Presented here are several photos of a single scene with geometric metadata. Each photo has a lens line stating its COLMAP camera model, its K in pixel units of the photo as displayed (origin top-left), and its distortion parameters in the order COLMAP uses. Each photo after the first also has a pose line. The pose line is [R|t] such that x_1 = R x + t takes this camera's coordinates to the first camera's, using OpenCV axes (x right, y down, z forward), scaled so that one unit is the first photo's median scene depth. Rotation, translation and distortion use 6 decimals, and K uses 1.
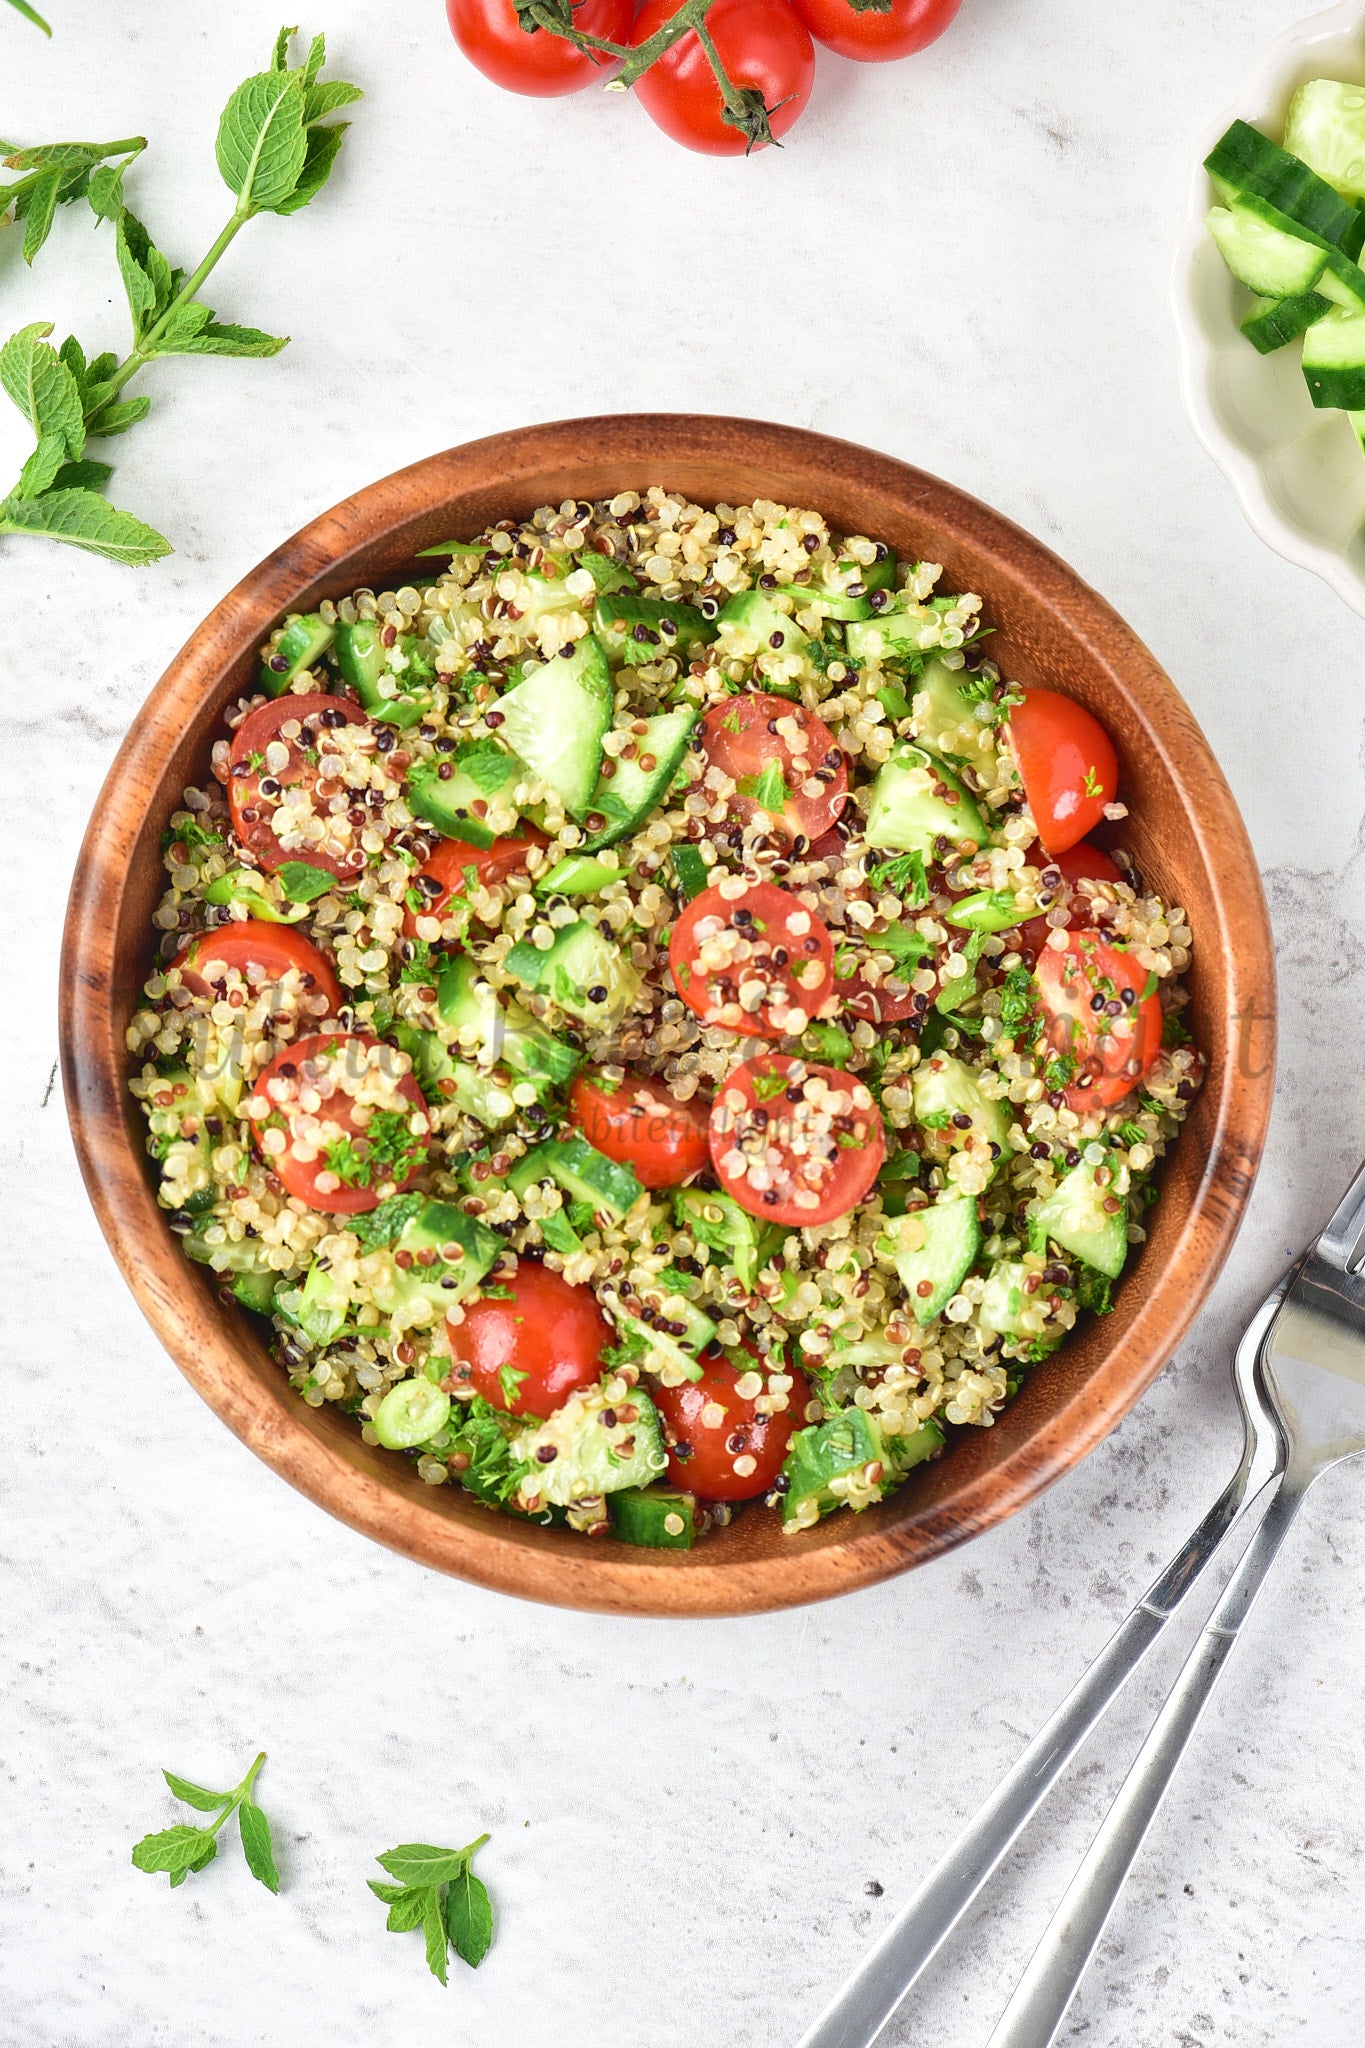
lens RADIAL K [[7328.8, 0, 686.0], [0, 7328.8, 1042.5], [0, 0, 1]] dist [-0.097542, 0.000000]
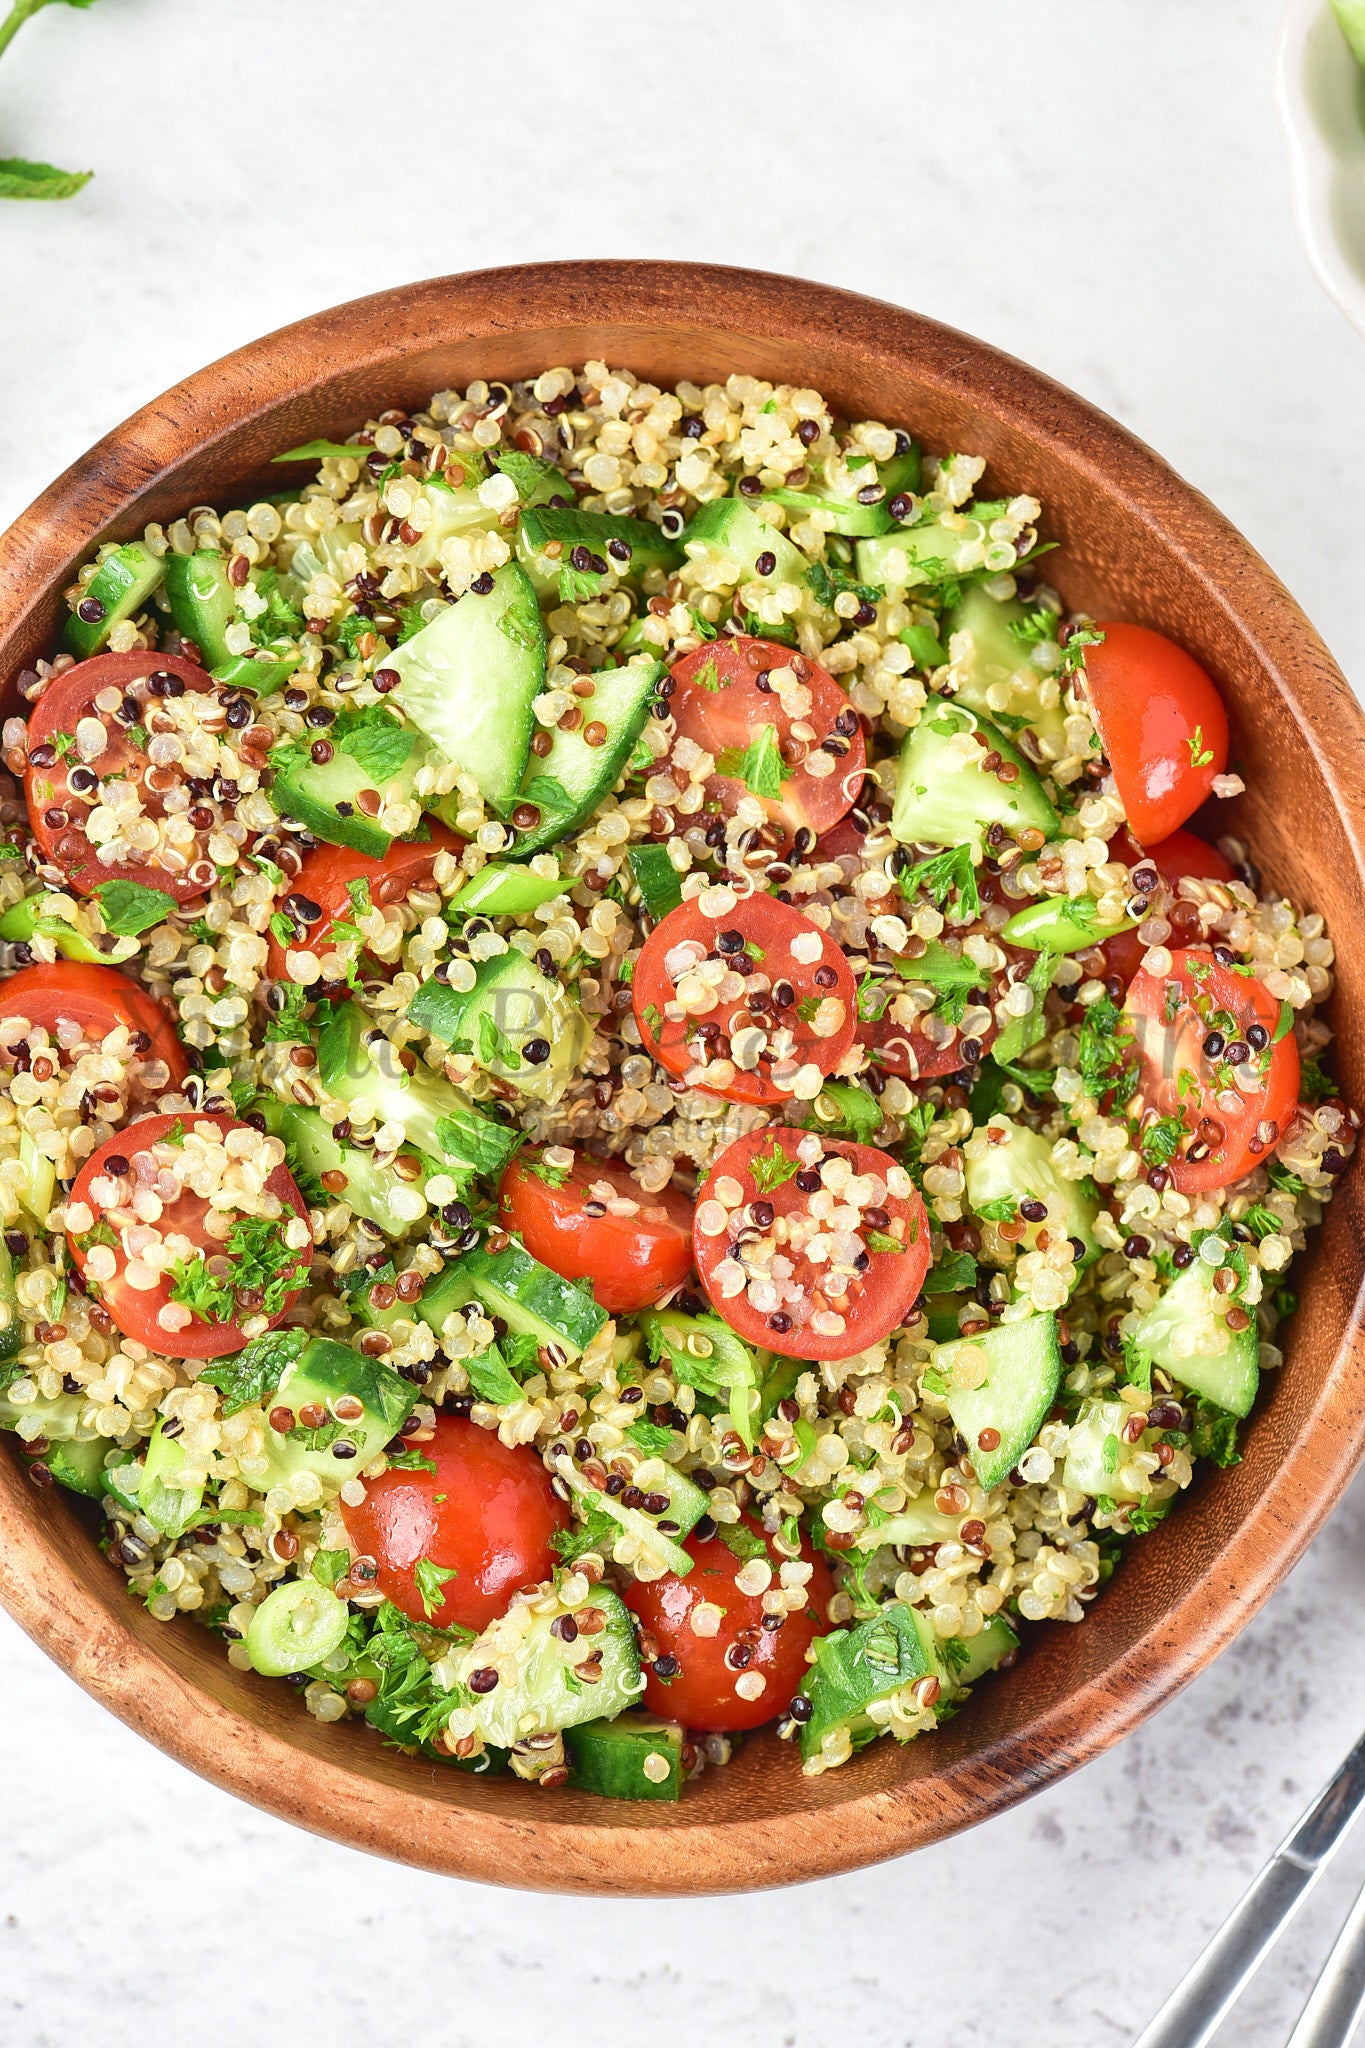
lens RADIAL K [[7328.8, 0, 676.9], [0, 7328.8, 1018.0], [0, 0, 1]] dist [-0.097542, 0.000000]
pose [[0.999149, -0.024027, 0.033533, -0.022260], [0.024089, 0.999709, -0.001442, -0.008392], [-0.033489, 0.002249, 0.999437, 0.262514]]
